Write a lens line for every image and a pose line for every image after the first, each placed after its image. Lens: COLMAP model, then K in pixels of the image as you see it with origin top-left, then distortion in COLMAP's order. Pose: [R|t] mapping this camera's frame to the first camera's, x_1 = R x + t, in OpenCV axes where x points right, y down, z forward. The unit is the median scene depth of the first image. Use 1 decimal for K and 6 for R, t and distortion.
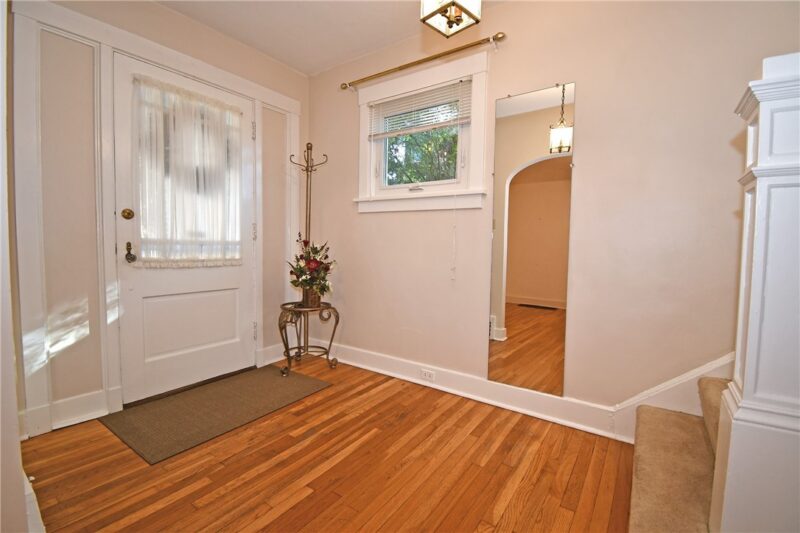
lens RADIAL K [[364.3, 0, 397.1], [0, 364.3, 265.7], [0, 0, 1]] dist [0.000683, -0.000766]
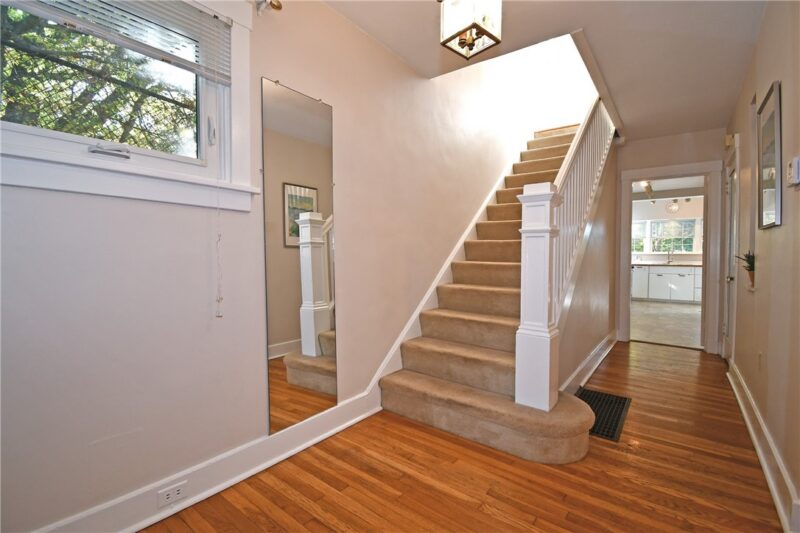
lens RADIAL K [[364.3, 0, 397.1], [0, 364.3, 265.7], [0, 0, 1]] dist [0.000683, -0.000766]
pose [[0.032061, -0.040373, 0.998670, -0.572327], [0.057279, 0.997616, 0.038492, -0.068234], [-0.997843, 0.055969, 0.034297, 0.778280]]
